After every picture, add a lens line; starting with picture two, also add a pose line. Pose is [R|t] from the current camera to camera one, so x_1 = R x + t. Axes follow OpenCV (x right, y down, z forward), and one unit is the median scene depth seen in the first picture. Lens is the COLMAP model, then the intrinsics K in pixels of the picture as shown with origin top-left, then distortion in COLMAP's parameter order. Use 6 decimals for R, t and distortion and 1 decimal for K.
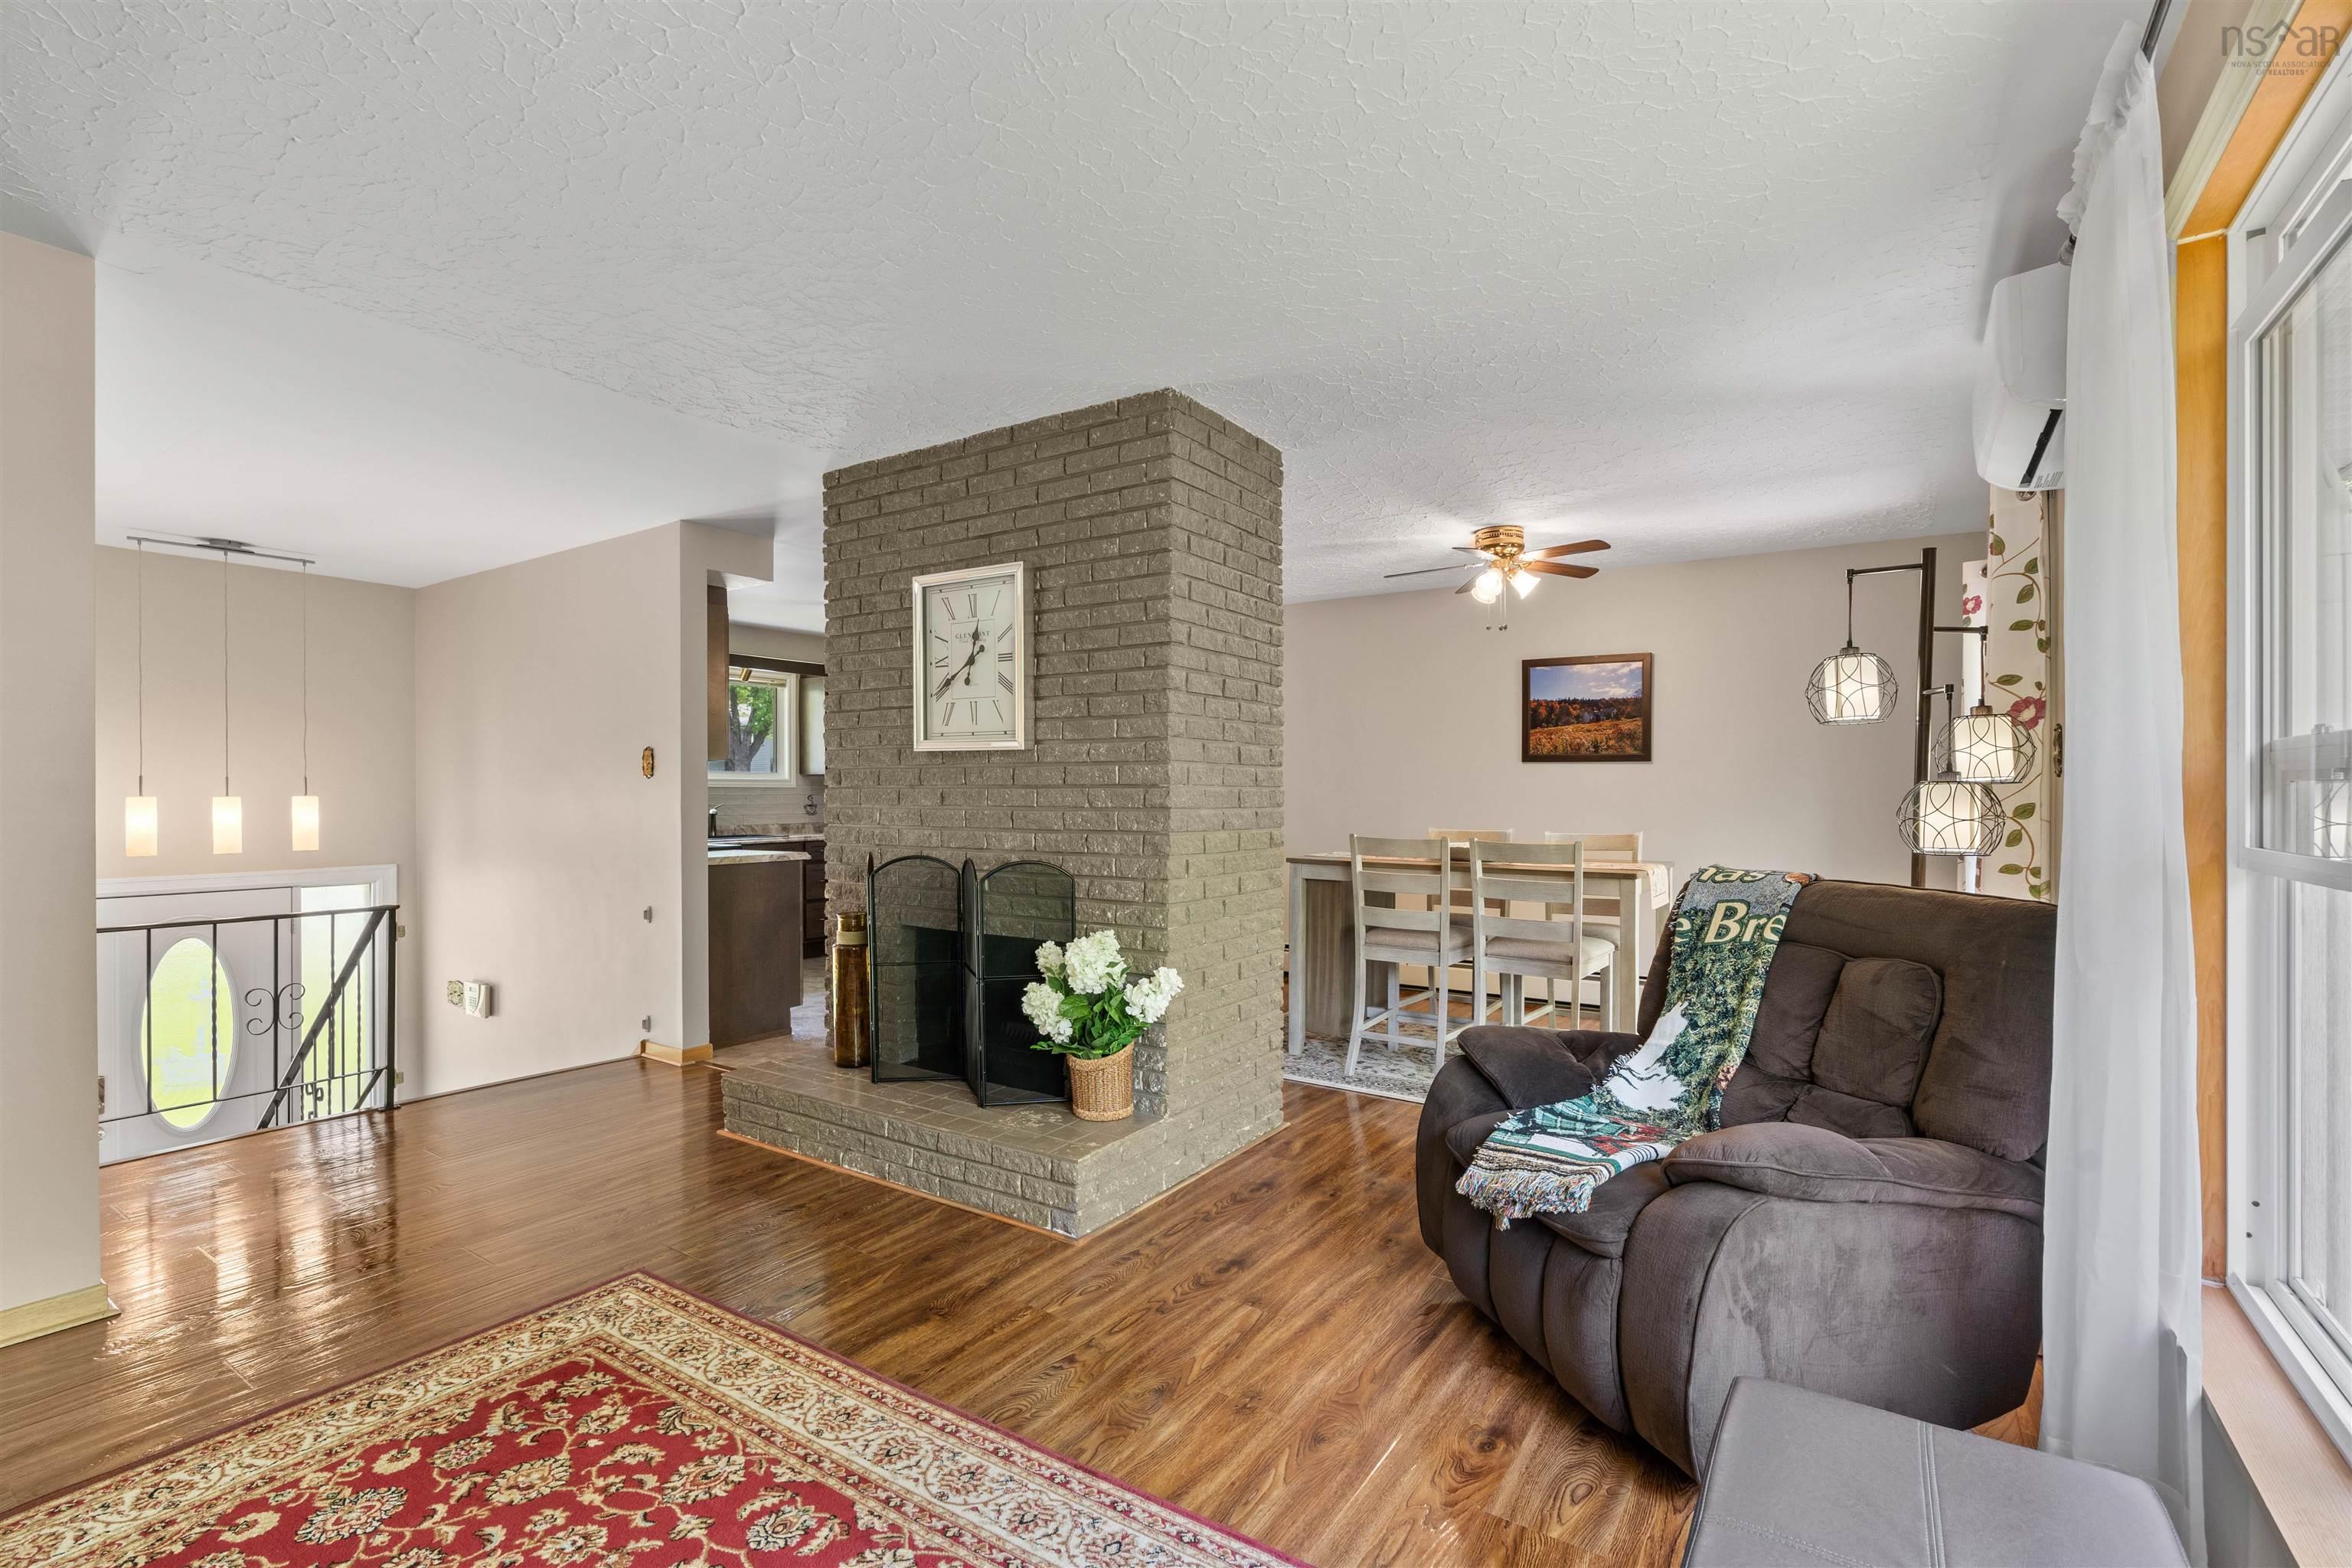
lens RADIAL K [[1074.7, 0, 1158.8], [0, 1074.7, 793.3], [0, 0, 1]] dist [-0.013955, 0.005348]
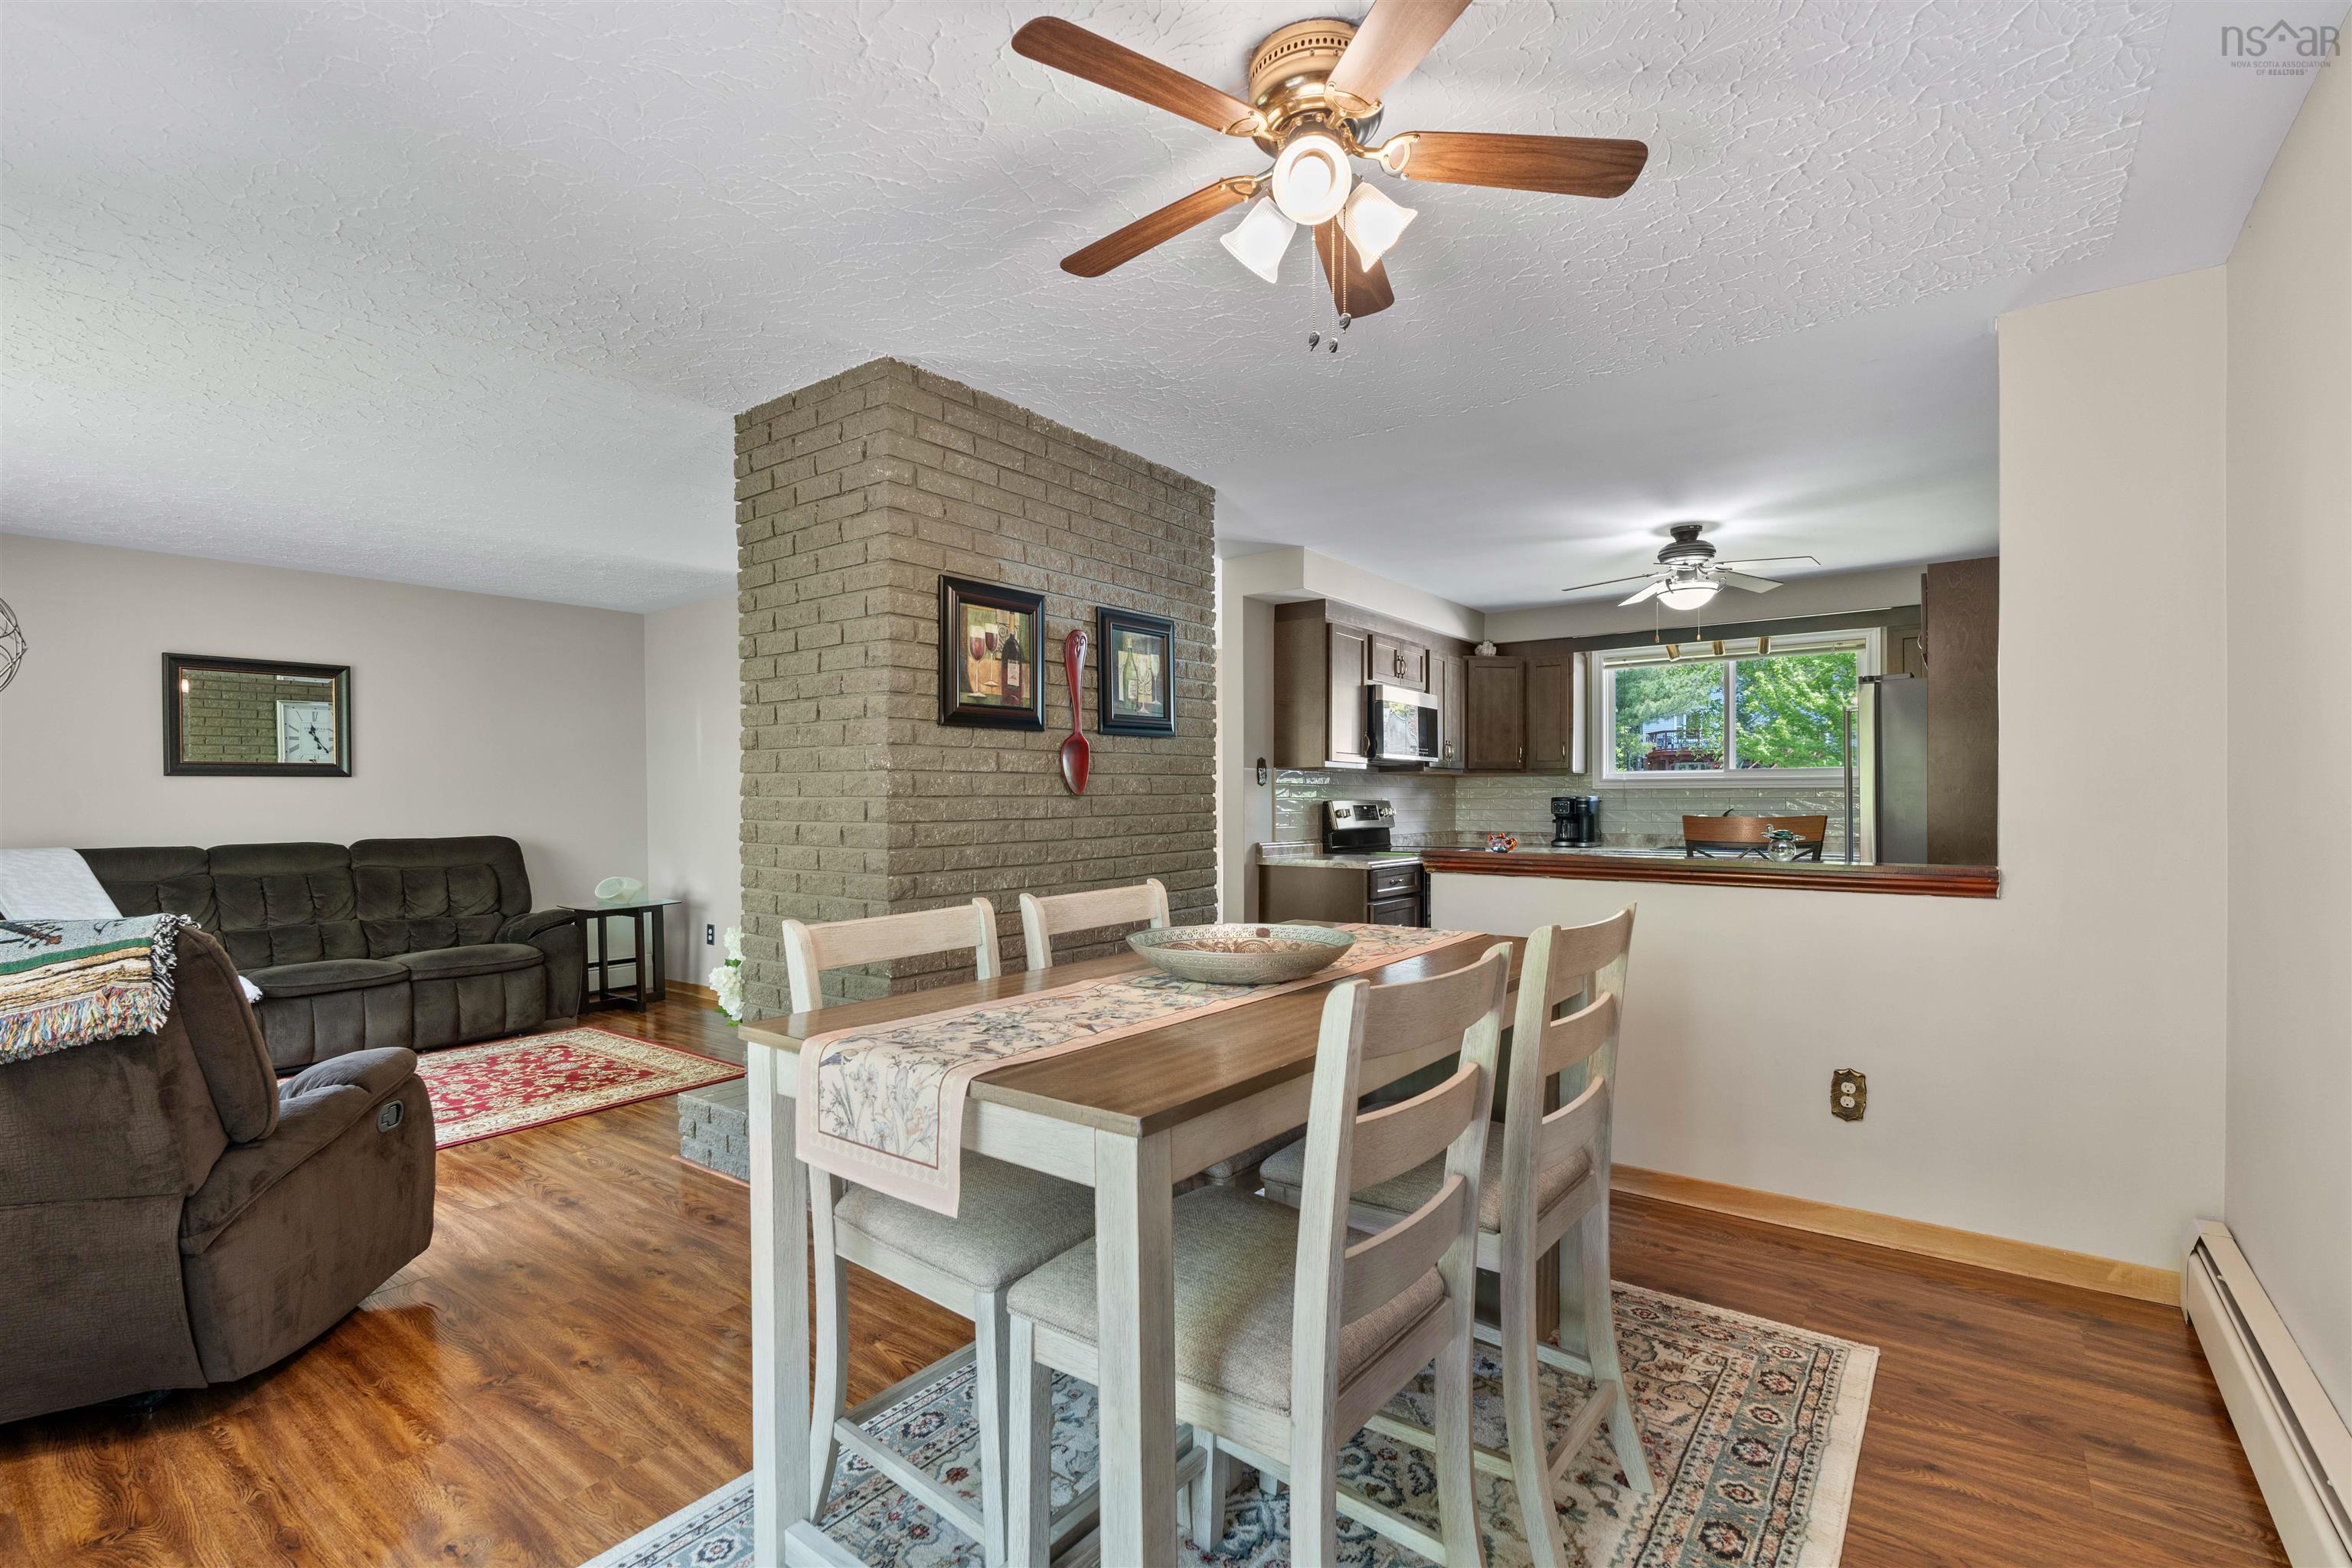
lens RADIAL K [[1068.2, 0, 1184.7], [0, 1068.2, 810.2], [0, 0, 1]] dist [0.010126, 0.000180]
pose [[-0.040638, 0.015144, -0.999059, 1.271395], [0.004486, 0.999878, 0.014974, -0.009257], [0.999164, -0.003873, -0.040701, 1.813274]]
